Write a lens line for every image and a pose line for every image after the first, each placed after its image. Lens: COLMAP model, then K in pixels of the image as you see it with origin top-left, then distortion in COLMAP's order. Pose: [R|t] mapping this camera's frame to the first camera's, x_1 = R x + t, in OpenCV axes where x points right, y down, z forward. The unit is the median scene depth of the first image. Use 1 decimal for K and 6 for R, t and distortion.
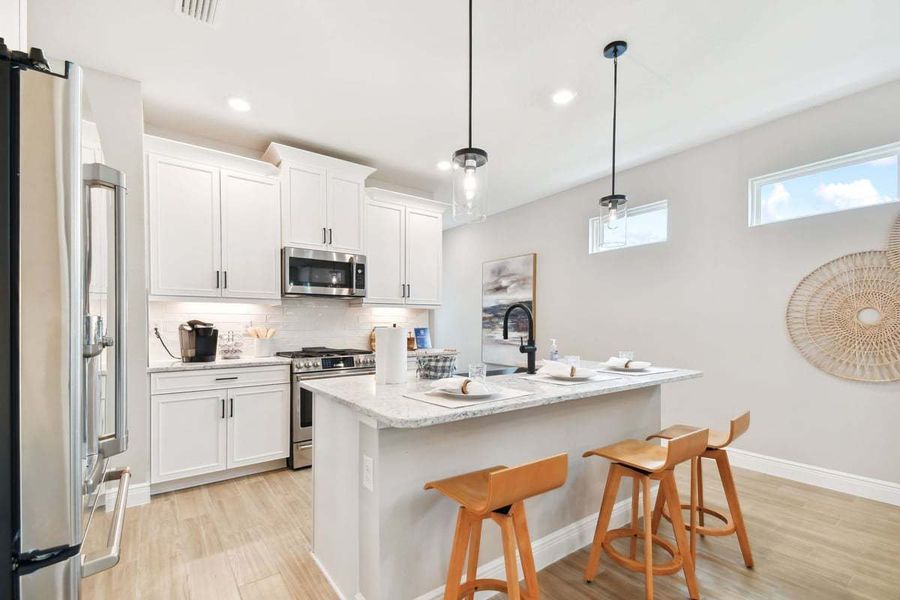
lens RADIAL K [[392.8, 0, 448.1], [0, 392.8, 326.2], [0, 0, 1]] dist [0.023341, -0.005268]
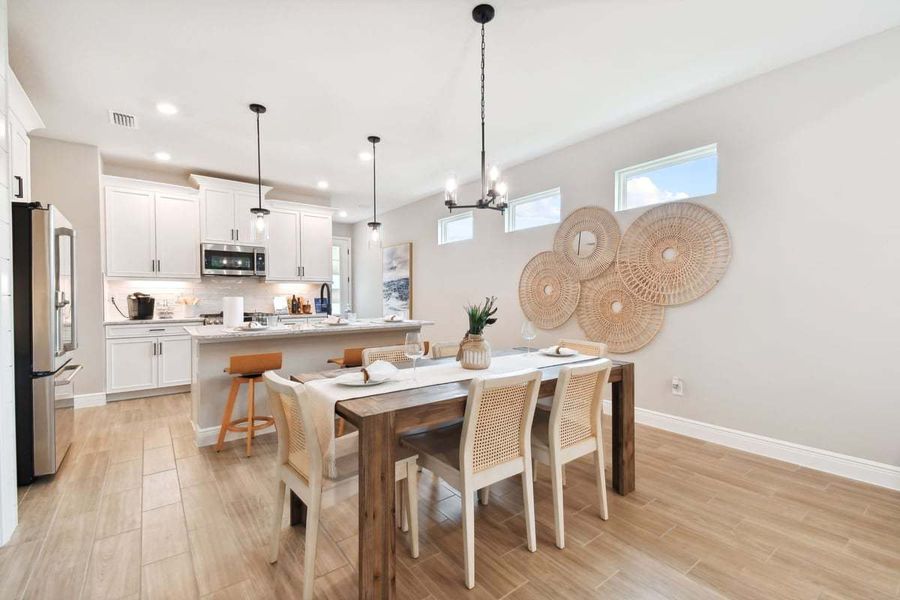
lens RADIAL K [[392.8, 0, 455.4], [0, 392.8, 299.9], [0, 0, 1]] dist [0.023341, -0.005268]
pose [[0.999758, -0.001502, 0.021932, 0.514987], [0.001370, 0.999981, 0.006001, 0.005411], [-0.021941, -0.005970, 0.999741, -0.523706]]
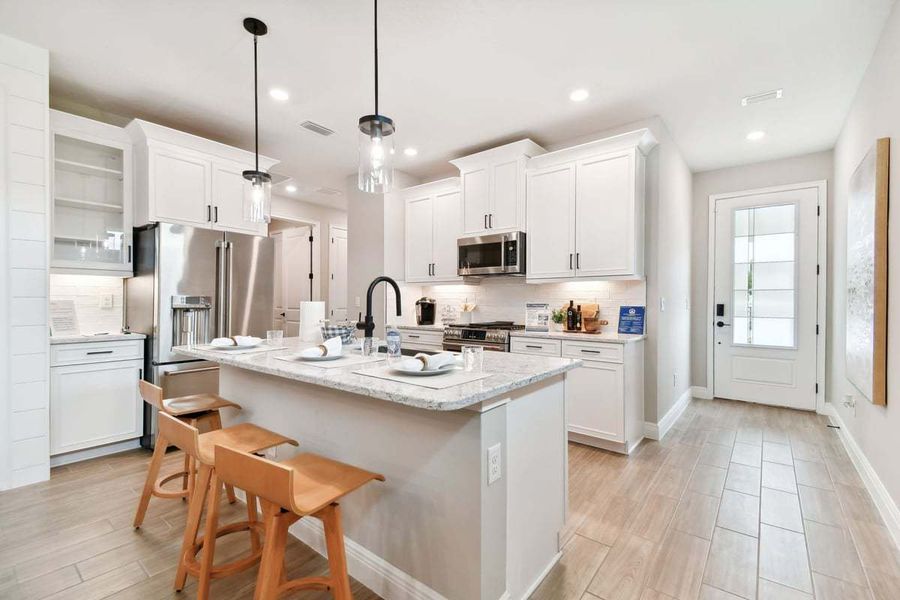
lens RADIAL K [[392.8, 0, 442.6], [0, 392.8, 292.9], [0, 0, 1]] dist [0.023341, -0.005268]
pose [[0.241671, -0.015519, -0.970234, 0.790610], [-0.010184, 0.999776, -0.018528, -0.004717], [0.970305, 0.014359, 0.241459, 0.655135]]
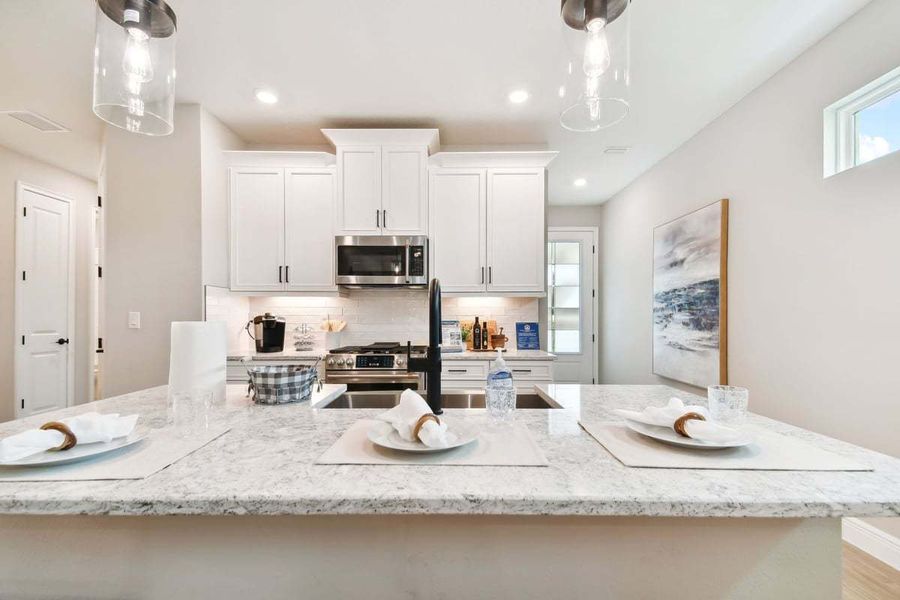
lens RADIAL K [[392.8, 0, 446.0], [0, 392.8, 310.1], [0, 0, 1]] dist [0.023341, -0.005268]
pose [[0.793909, -0.006205, -0.608005, 0.376354], [-0.006744, 0.999797, -0.019010, -0.006043], [0.607999, 0.019193, 0.793706, 0.414321]]
